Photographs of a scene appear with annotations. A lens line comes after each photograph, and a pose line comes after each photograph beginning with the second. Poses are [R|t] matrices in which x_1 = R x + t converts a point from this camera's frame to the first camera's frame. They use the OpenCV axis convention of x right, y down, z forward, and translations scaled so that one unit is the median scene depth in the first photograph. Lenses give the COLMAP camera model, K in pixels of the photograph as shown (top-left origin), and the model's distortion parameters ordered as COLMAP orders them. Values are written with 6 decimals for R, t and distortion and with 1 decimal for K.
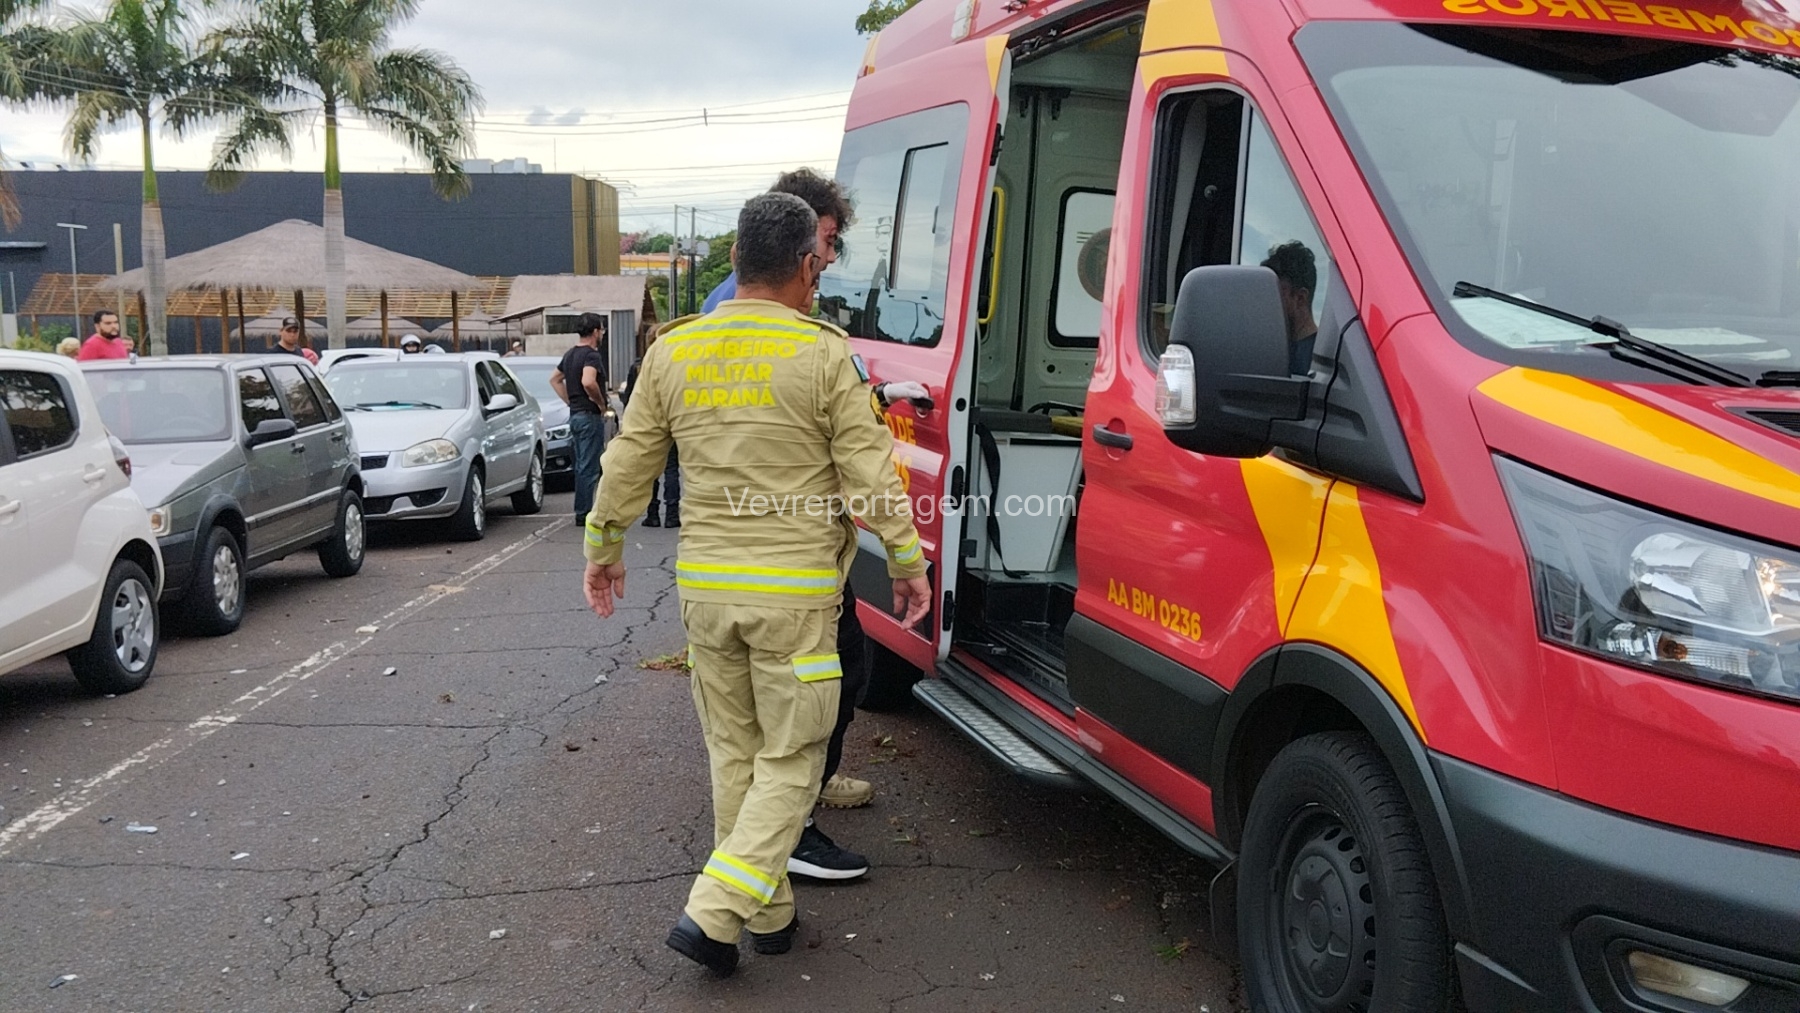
lens RADIAL K [[1655.9, 0, 913.4], [0, 1655.9, 509.6], [0, 0, 1]] dist [-0.012338, -0.021475]
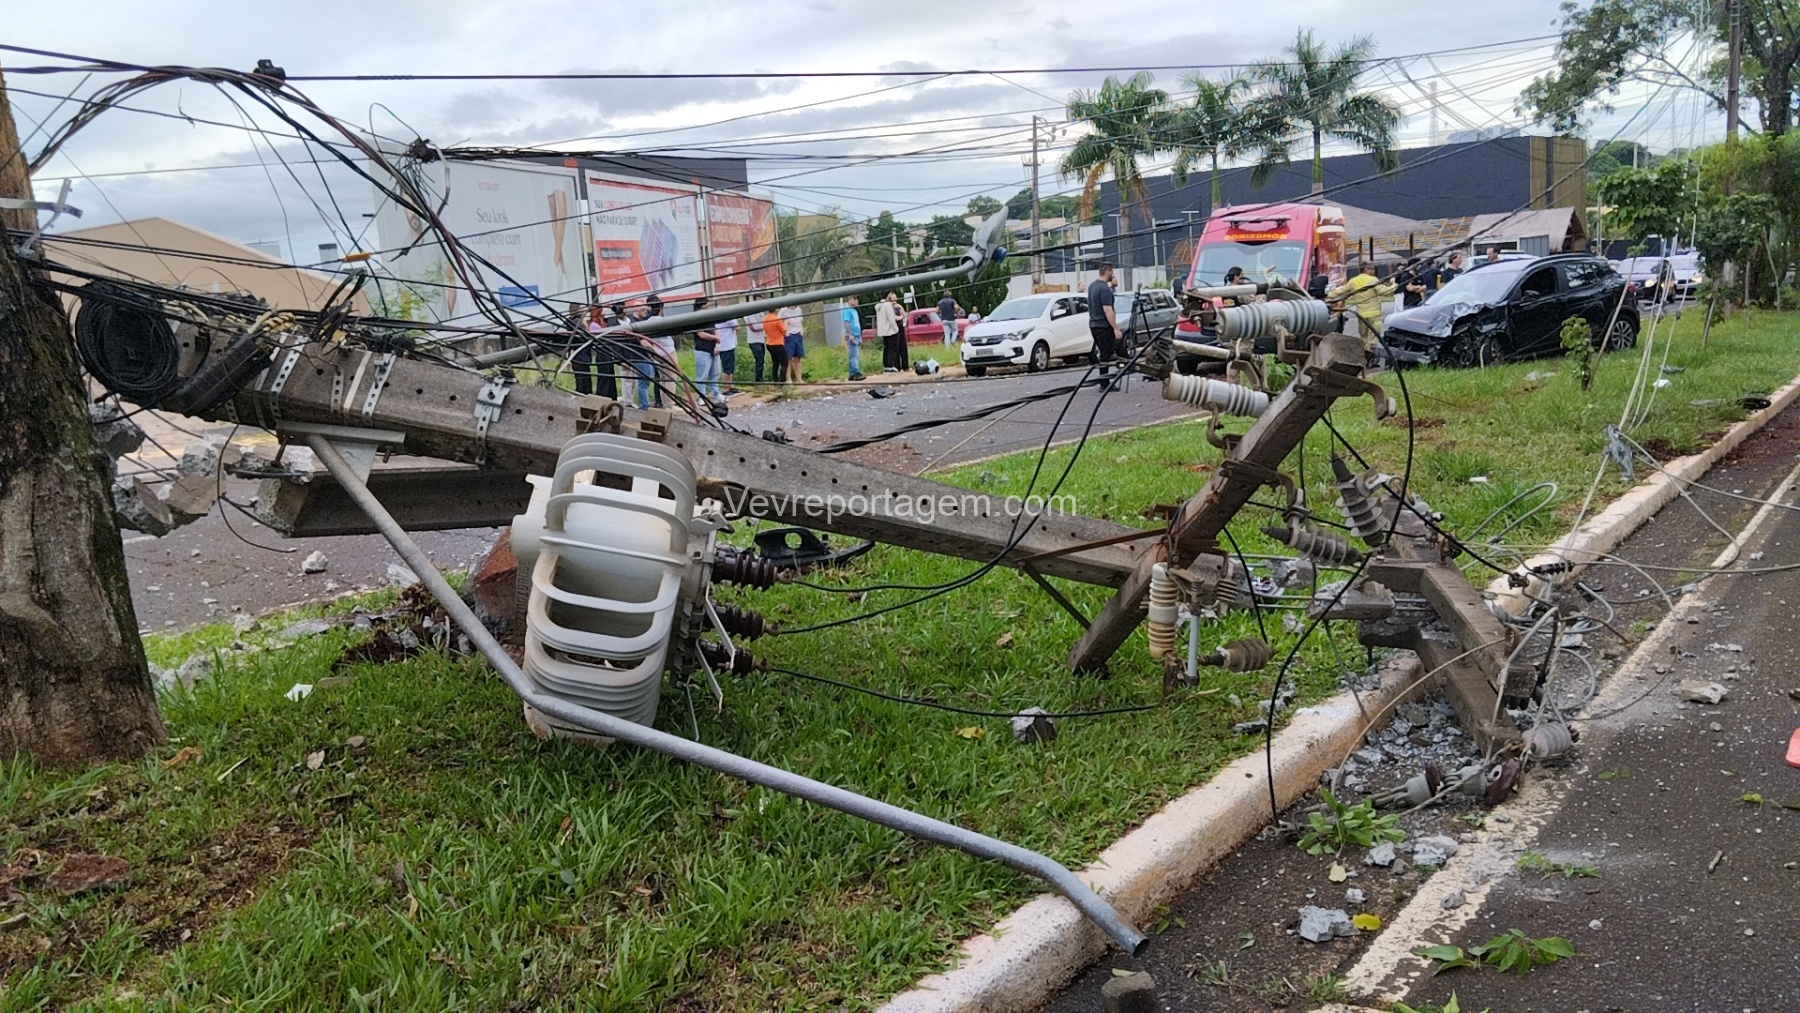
lens RADIAL K [[1472.9, 0, 900.2], [0, 1472.9, 525.5], [0, 0, 1]] dist [0.097895, -0.196894]
pose [[0.761491, 0.053767, -0.645941, 1.904688], [-0.005168, 0.997026, 0.076898, 0.253831], [0.648155, -0.055219, 0.759504, -2.696048]]
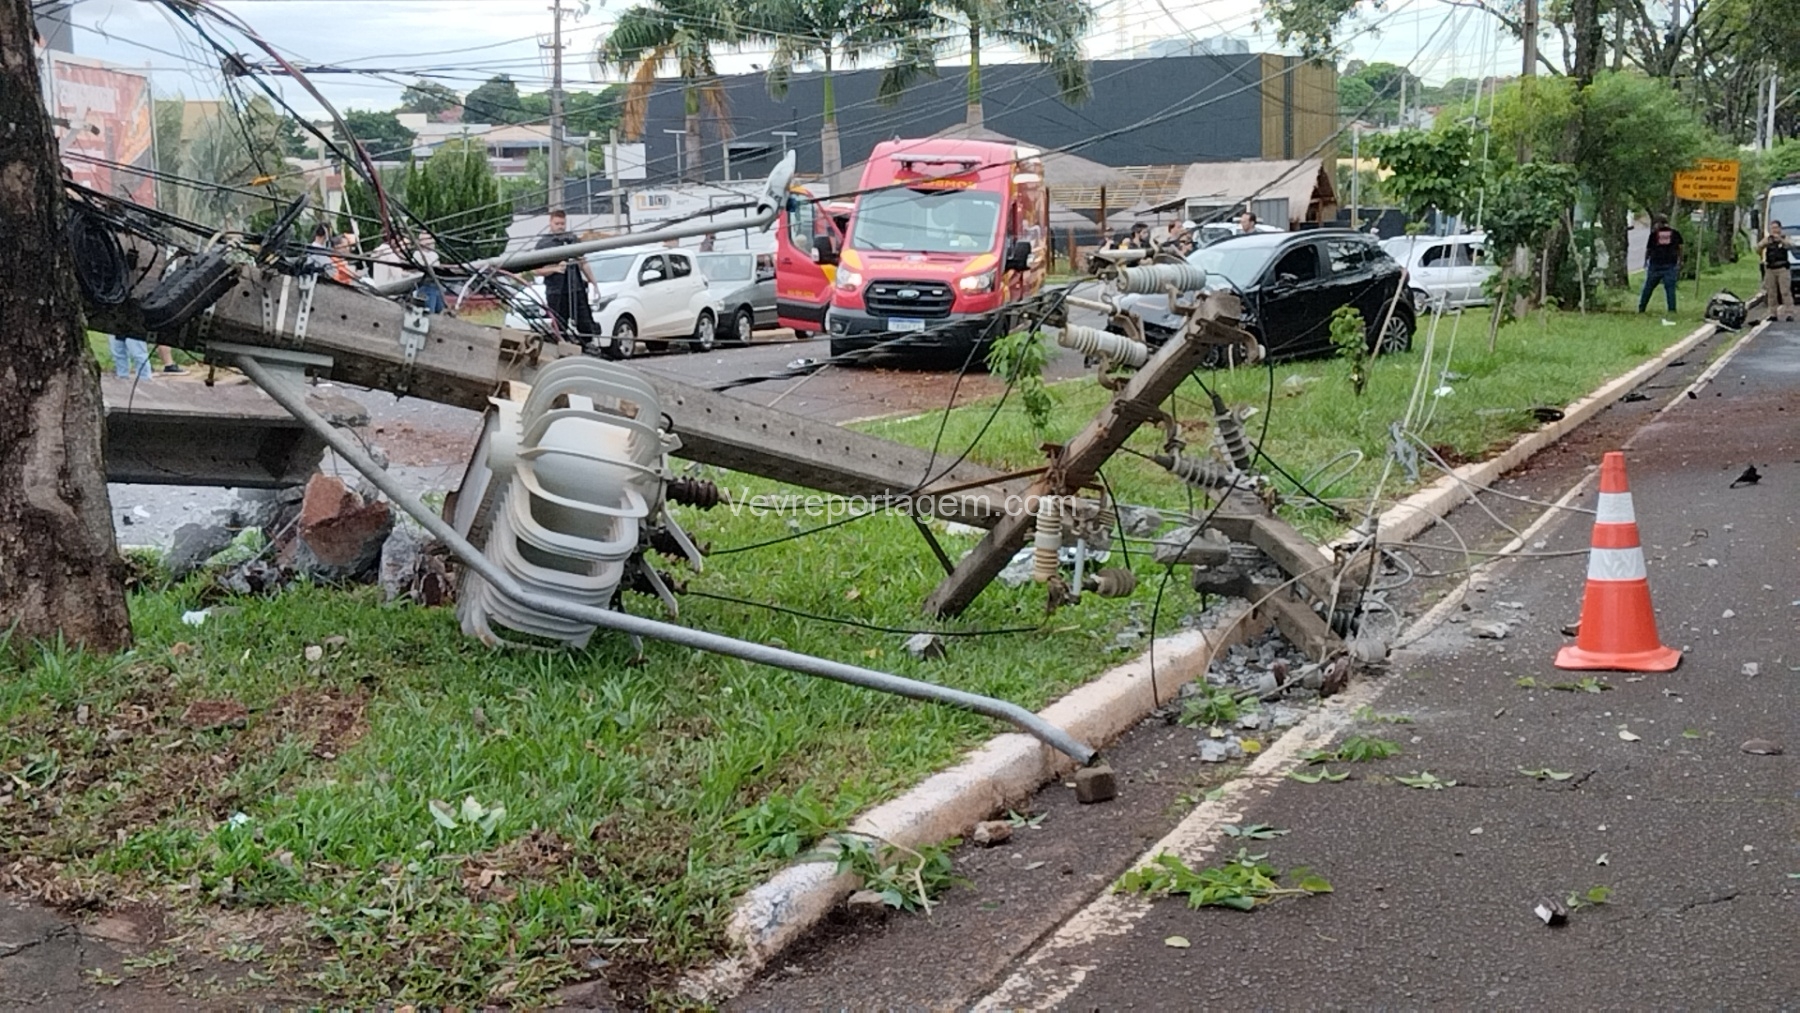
lens RADIAL K [[2425.7, 0, 879.1], [0, 2425.7, 554.5], [0, 0, 1]] dist [0.086518, -0.116171]
pose [[0.896549, 0.045819, -0.440567, 2.031083], [-0.030488, 0.998660, 0.041817, 0.304989], [0.441893, -0.024058, 0.896745, -3.269292]]
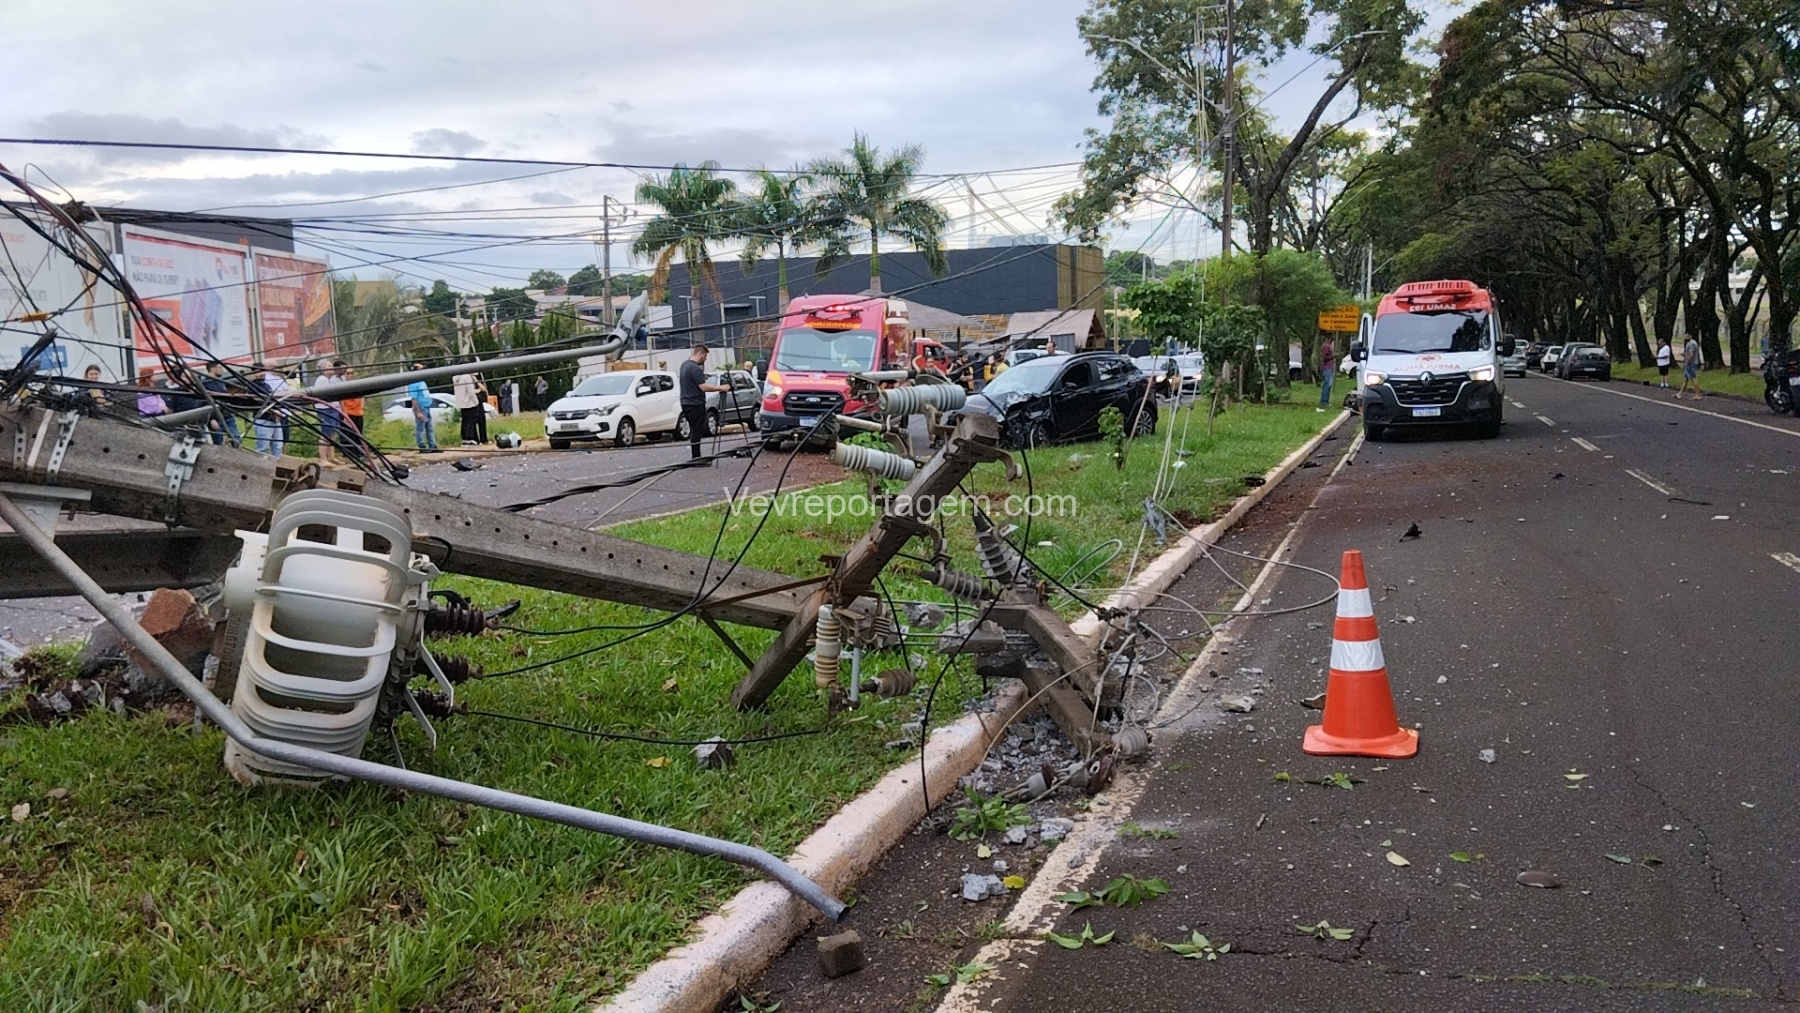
lens RADIAL K [[1472.9, 0, 900.2], [0, 1472.9, 525.5], [0, 0, 1]] dist [0.097895, -0.196894]
pose [[0.915803, 0.018679, -0.401193, 1.910627], [-0.010755, 0.999700, 0.021995, 0.262521], [0.401484, -0.015828, 0.915729, -2.813357]]
